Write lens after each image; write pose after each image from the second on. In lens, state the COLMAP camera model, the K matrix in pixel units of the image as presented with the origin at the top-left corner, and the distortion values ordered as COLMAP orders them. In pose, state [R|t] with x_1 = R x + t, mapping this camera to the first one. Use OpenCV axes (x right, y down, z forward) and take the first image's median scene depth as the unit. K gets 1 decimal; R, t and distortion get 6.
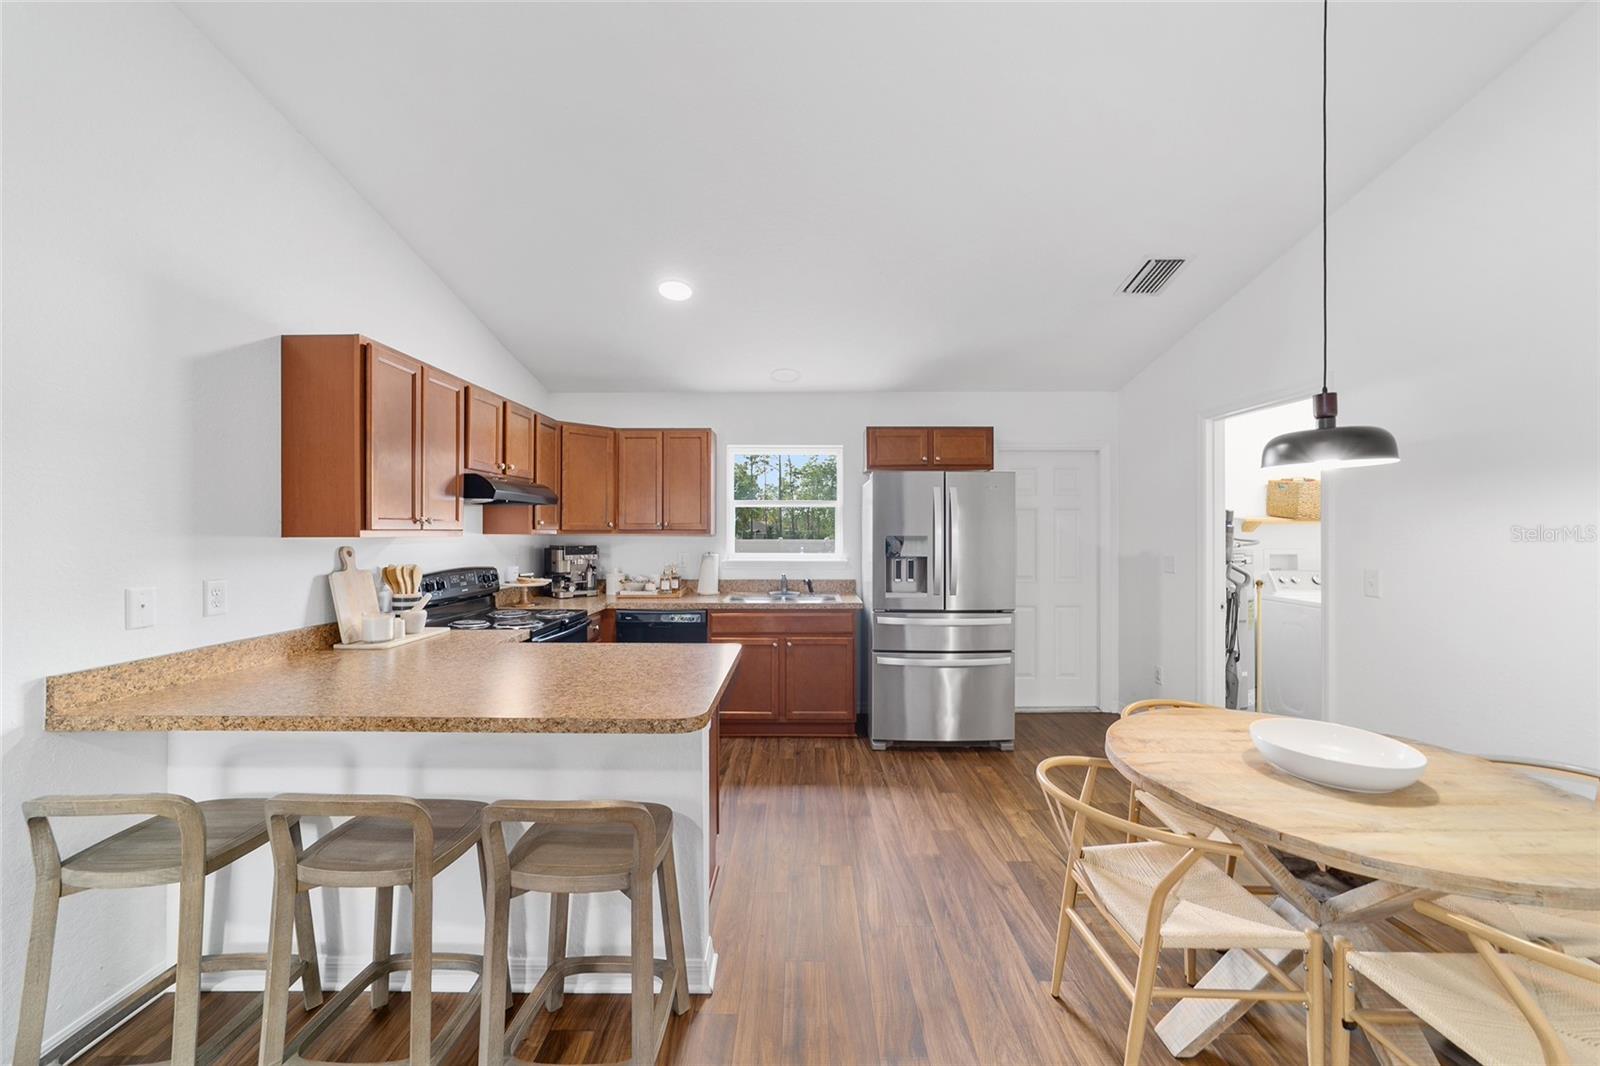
lens RADIAL K [[614.3, 0, 806.2], [0, 614.3, 529.3], [0, 0, 1]] dist [-0.010217, 0.003089]
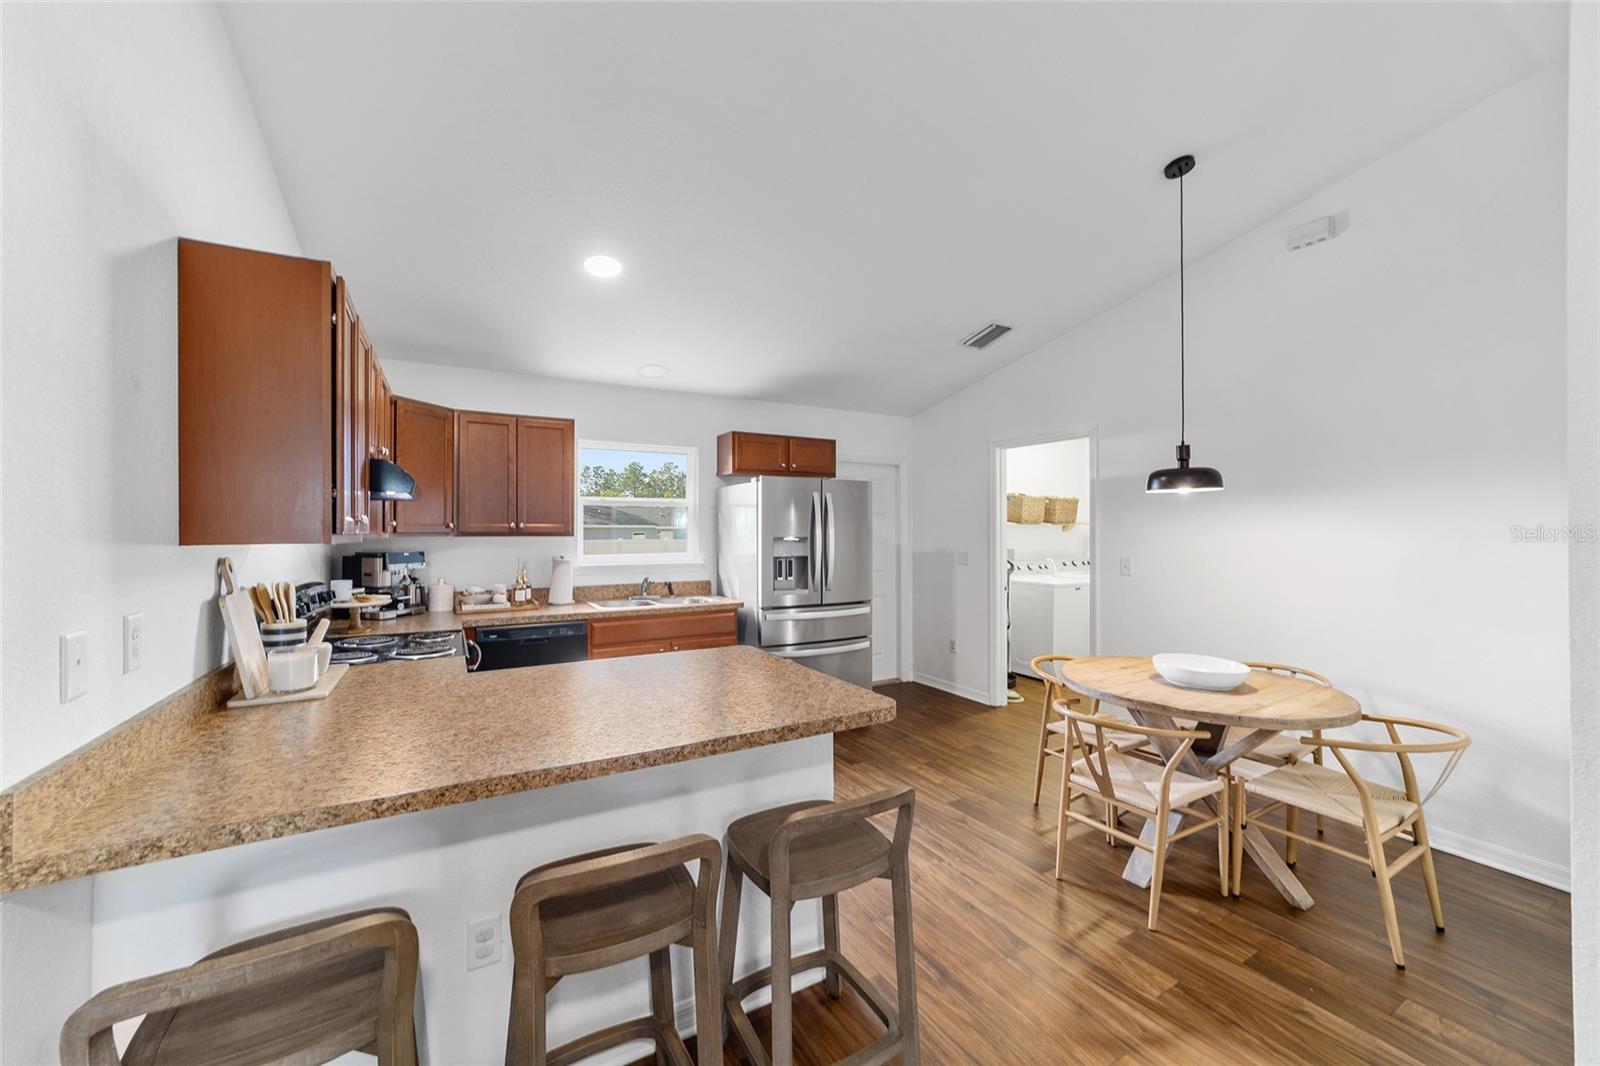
lens RADIAL K [[614.3, 0, 797.3], [0, 614.3, 528.8], [0, 0, 1]] dist [-0.010217, 0.003089]
pose [[0.868512, 0.000026, 0.495669, -0.360243], [0.000712, 0.999999, -0.001300, -0.002532], [-0.495668, 0.001482, 0.868511, 0.057046]]
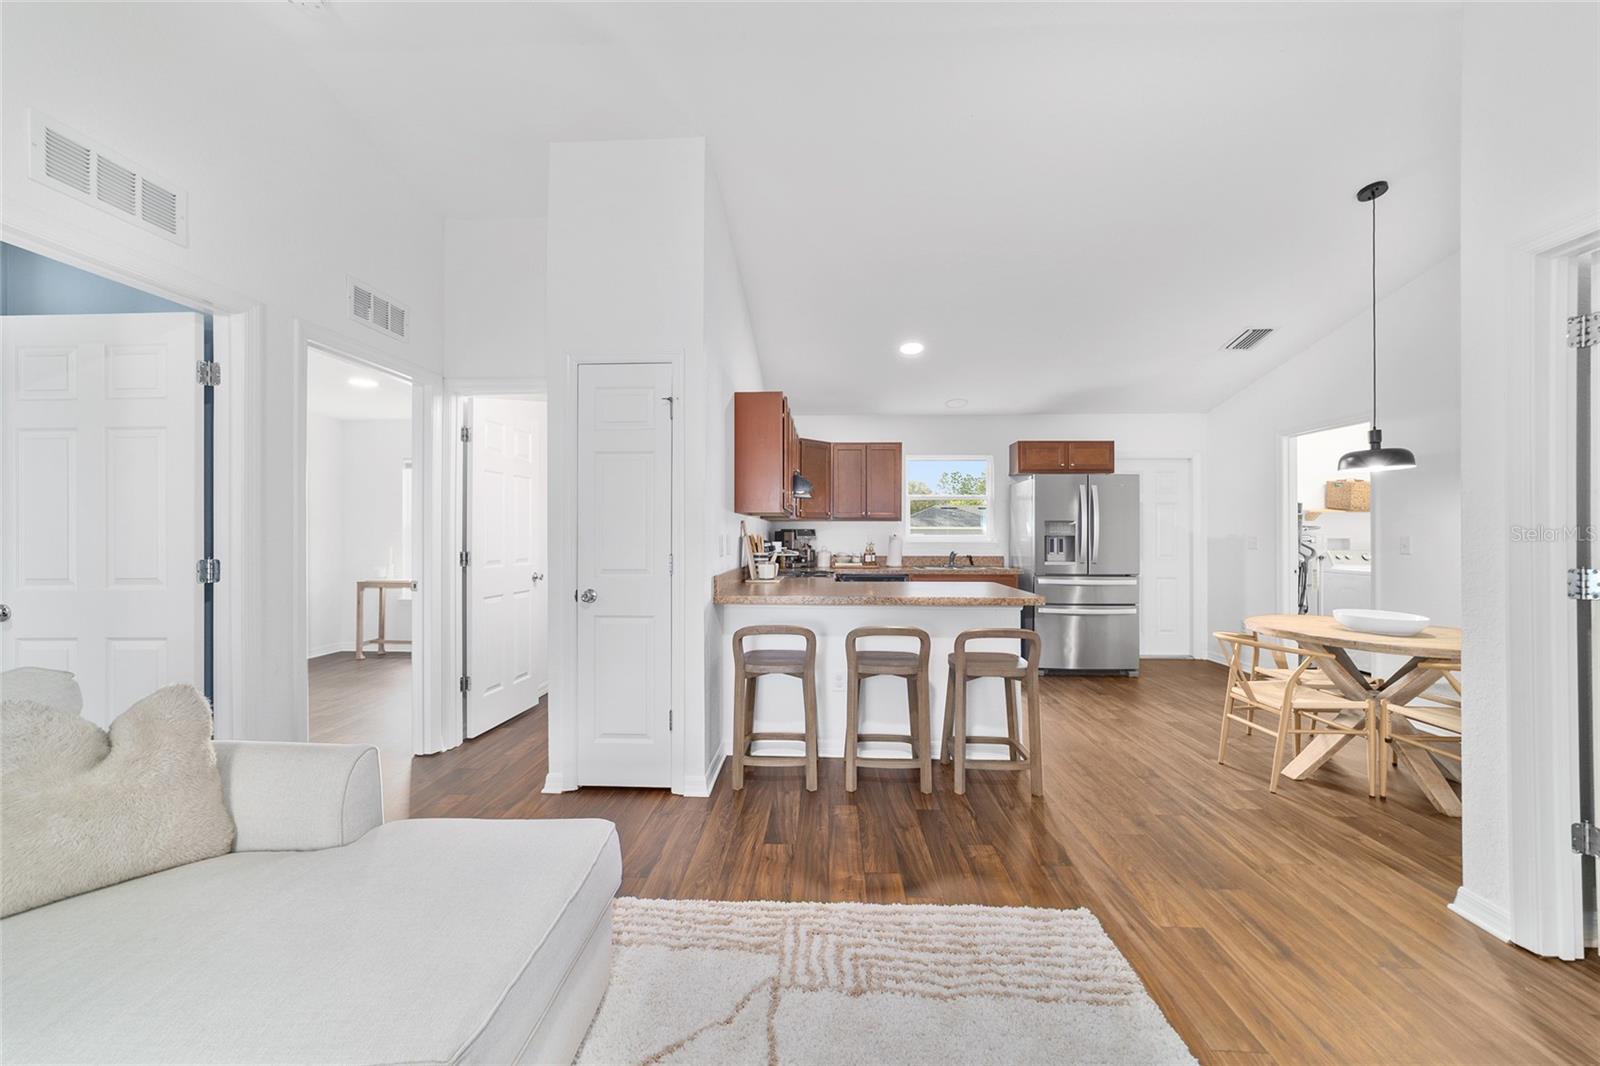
lens RADIAL K [[614.3, 0, 802.4], [0, 614.3, 529.6], [0, 0, 1]] dist [-0.010217, 0.003089]
pose [[0.999032, 0.002315, -0.043925, -0.355178], [-0.002666, 0.999965, -0.007946, 0.043407], [0.043905, 0.008055, 0.999003, -0.408281]]
